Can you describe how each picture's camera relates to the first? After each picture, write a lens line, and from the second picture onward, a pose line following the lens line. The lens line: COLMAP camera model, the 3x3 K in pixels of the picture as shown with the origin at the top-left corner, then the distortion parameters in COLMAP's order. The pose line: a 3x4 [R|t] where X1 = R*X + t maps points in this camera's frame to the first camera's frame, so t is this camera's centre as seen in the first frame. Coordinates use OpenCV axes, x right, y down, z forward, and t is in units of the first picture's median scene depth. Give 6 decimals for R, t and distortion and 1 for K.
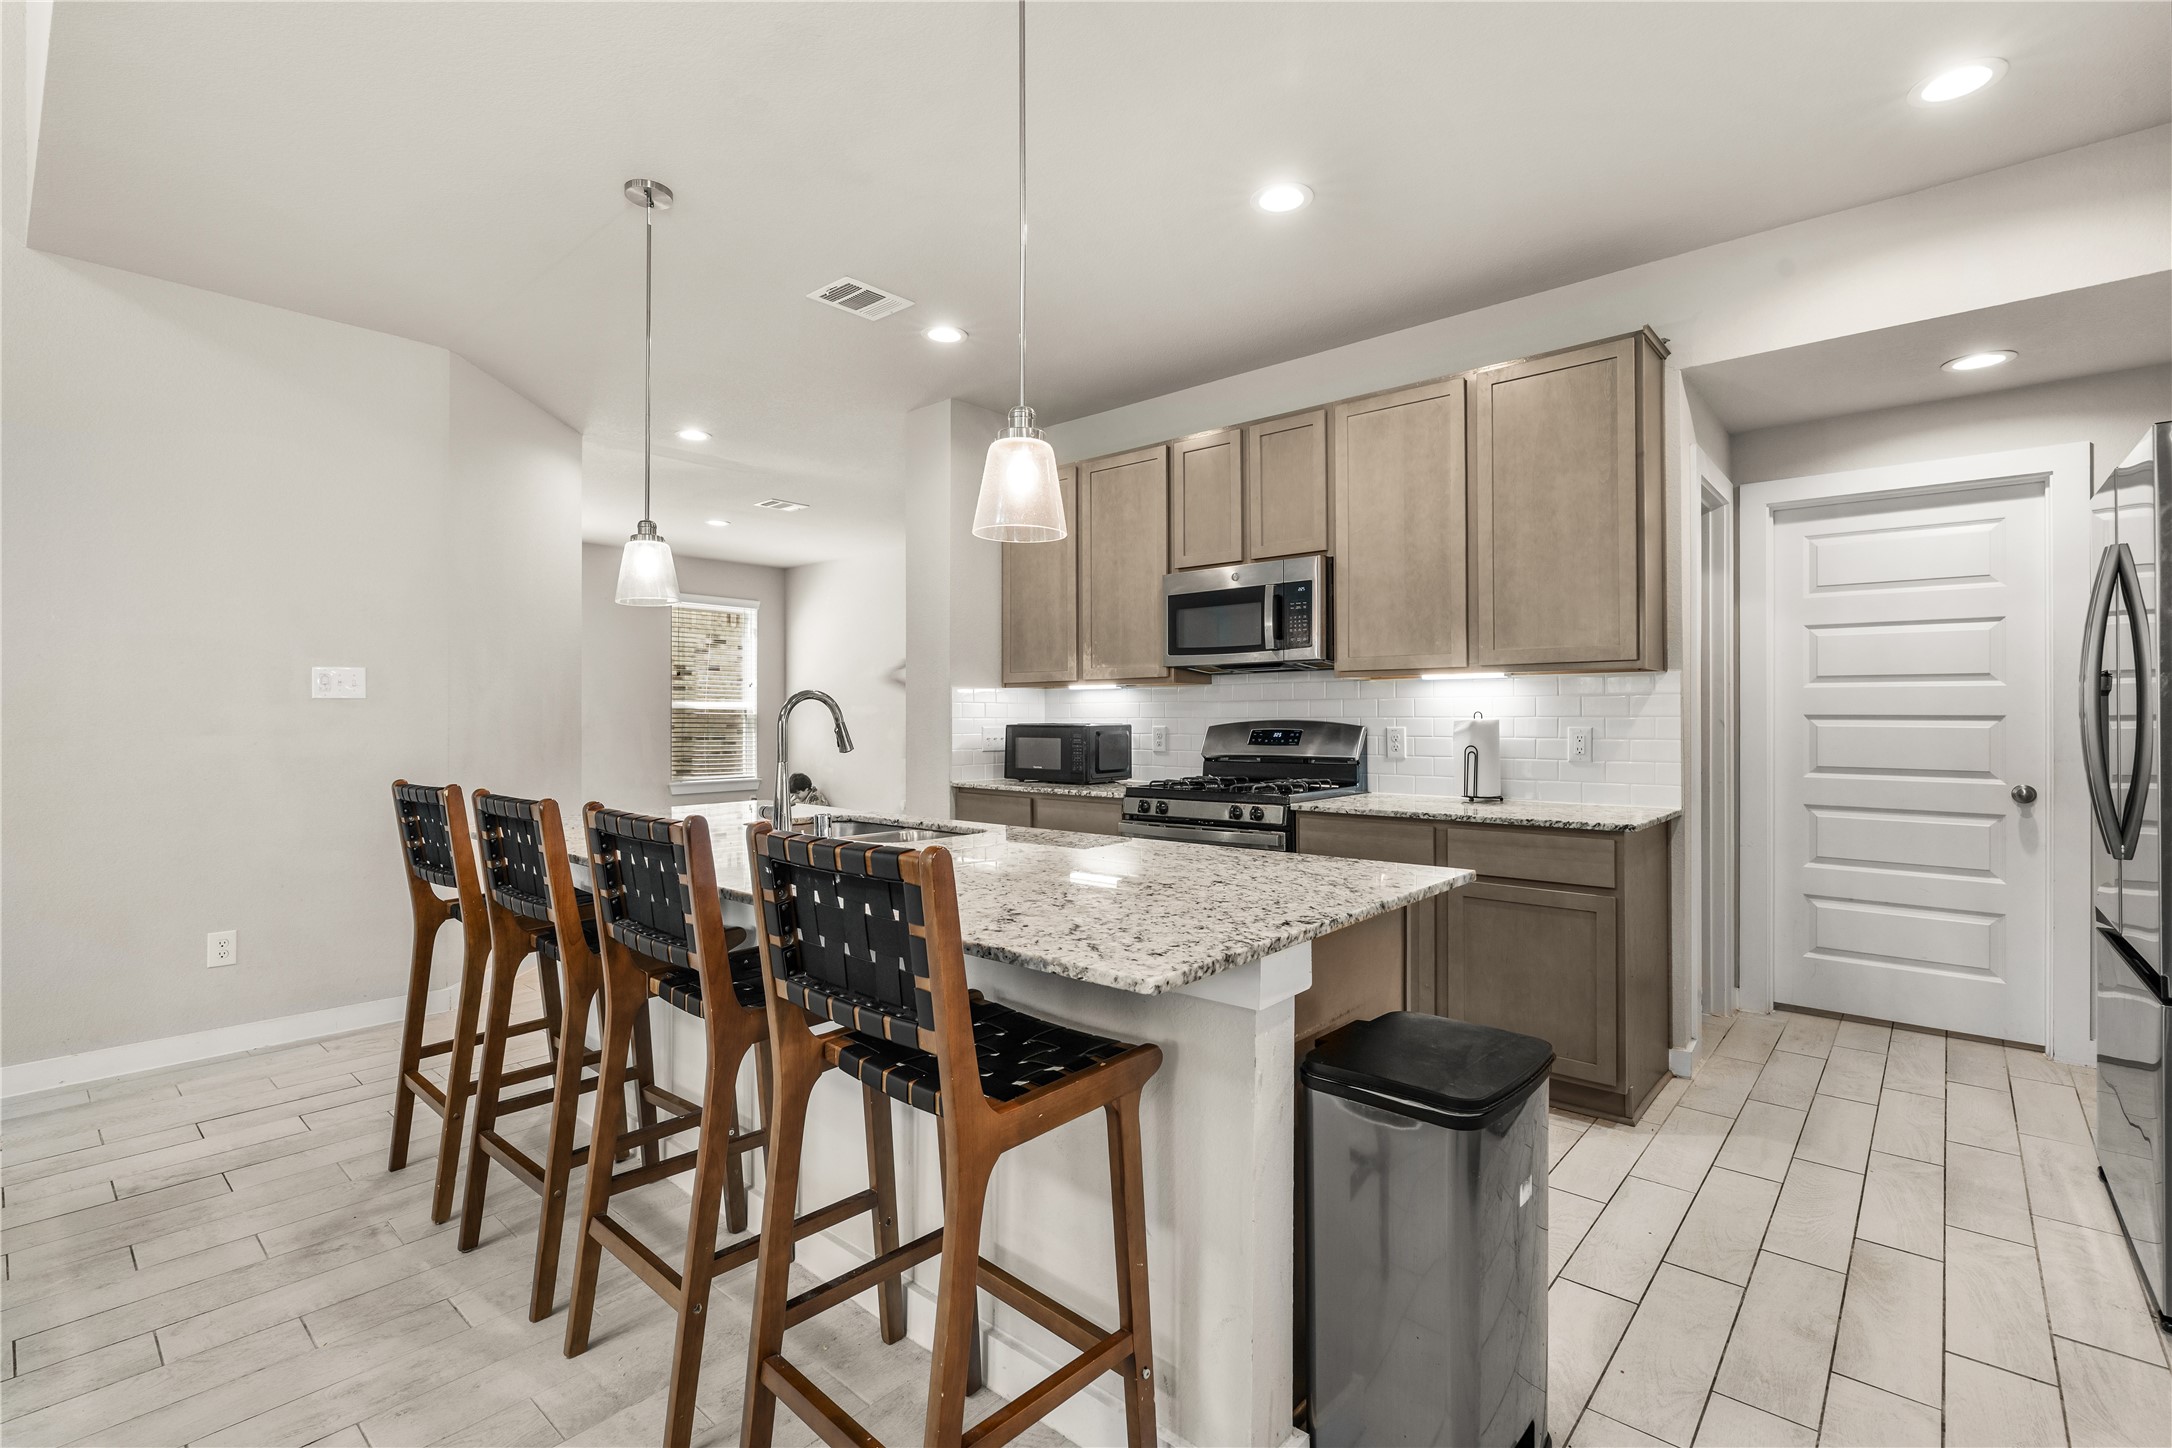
lens RADIAL K [[998.7, 0, 1086.0], [0, 998.7, 724.0], [0, 0, 1]] dist [0.039624, 0.000237]
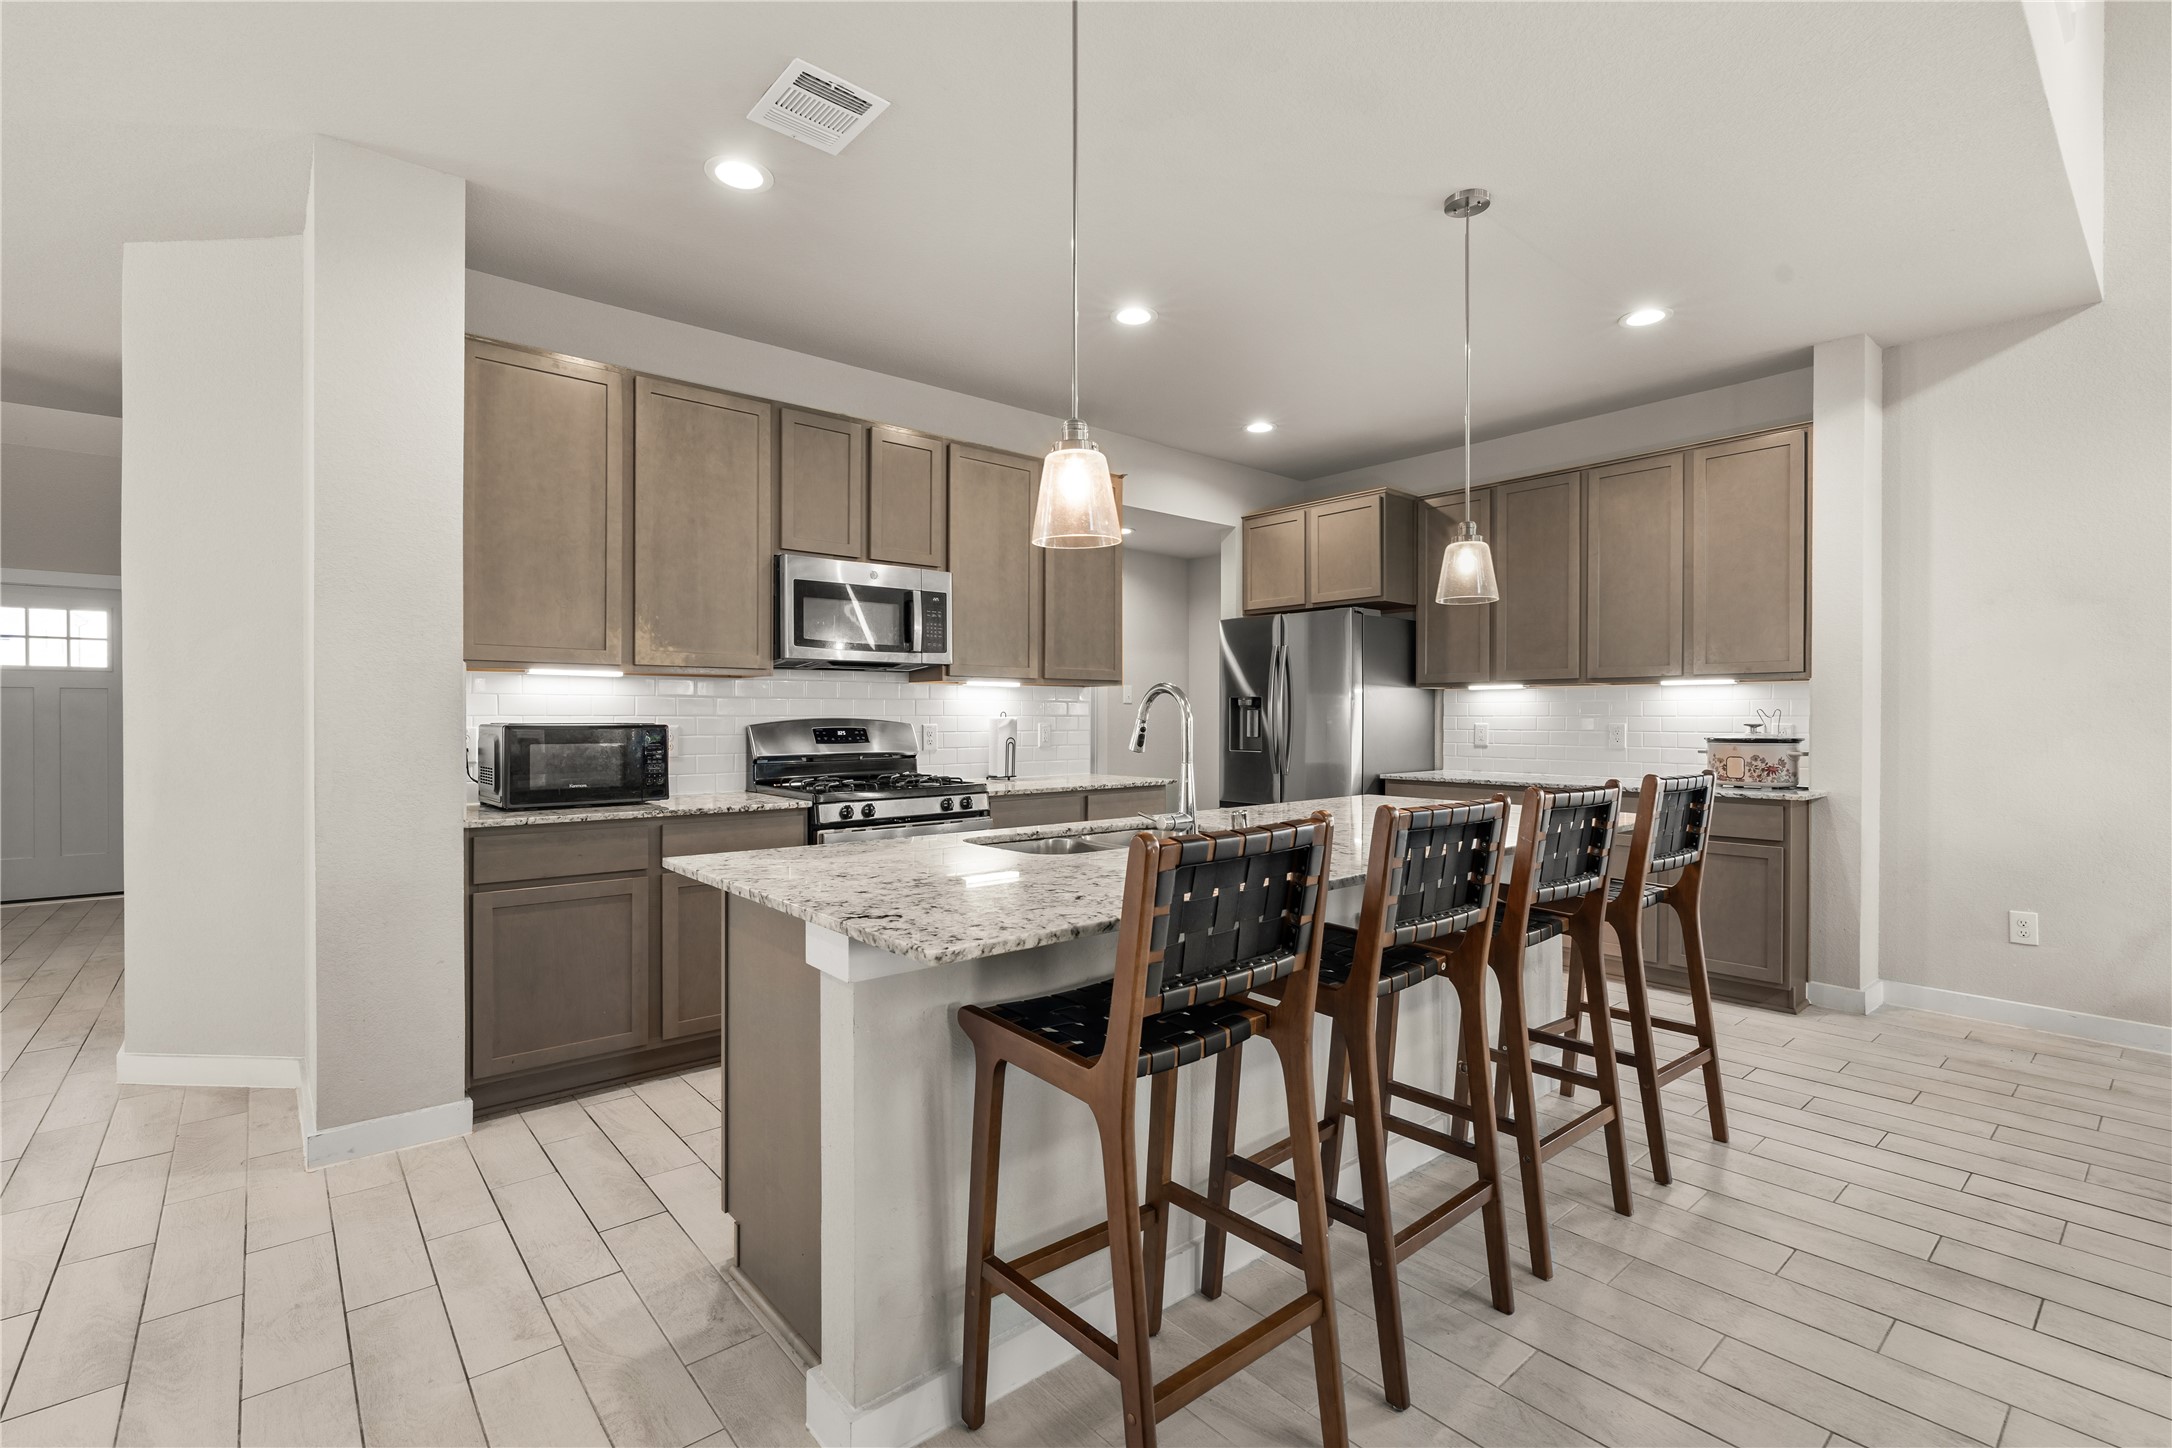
lens RADIAL K [[974.8, 0, 1086.0], [0, 974.8, 724.0], [0, 0, 1]] dist [-0.000895, -0.000253]
pose [[0.157492, -0.000715, 0.987520, -0.797067], [0.006434, 0.999979, -0.000302, 0.004276], [-0.987499, 0.006401, 0.157493, 0.652822]]
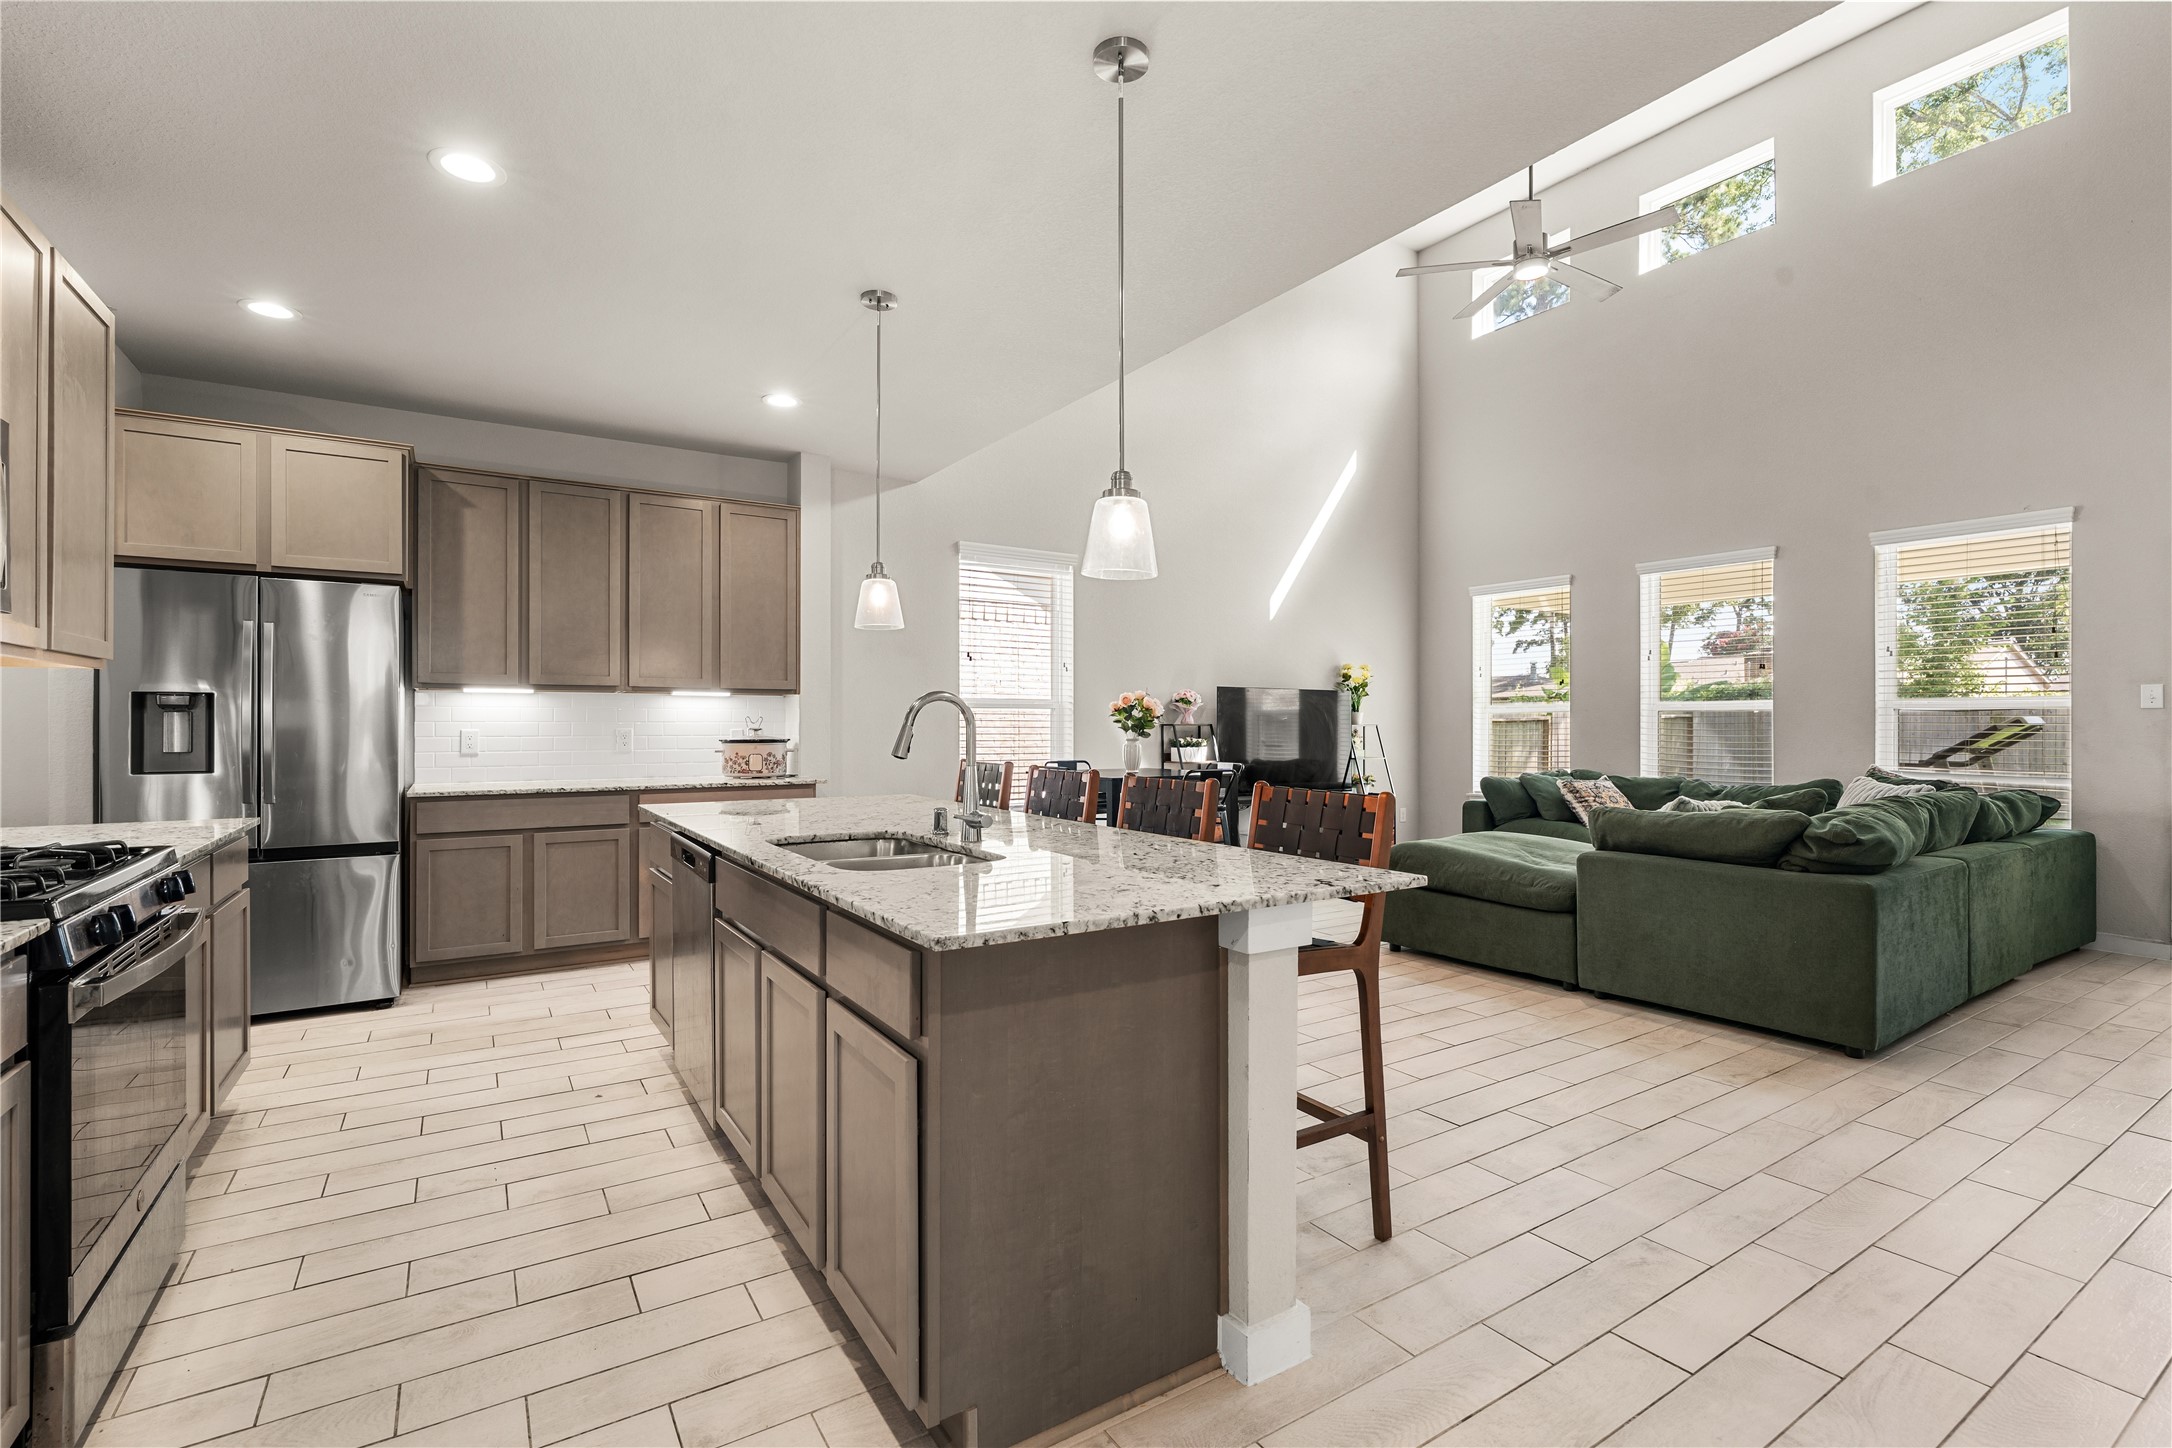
lens RADIAL K [[974.8, 0, 1086.0], [0, 974.8, 724.0], [0, 0, 1]] dist [-0.000895, -0.000253]
pose [[-0.957451, 0.006904, 0.288514, -0.458642], [0.009101, 0.999939, 0.006274, -0.001780], [-0.288453, 0.008633, -0.957455, 1.291118]]
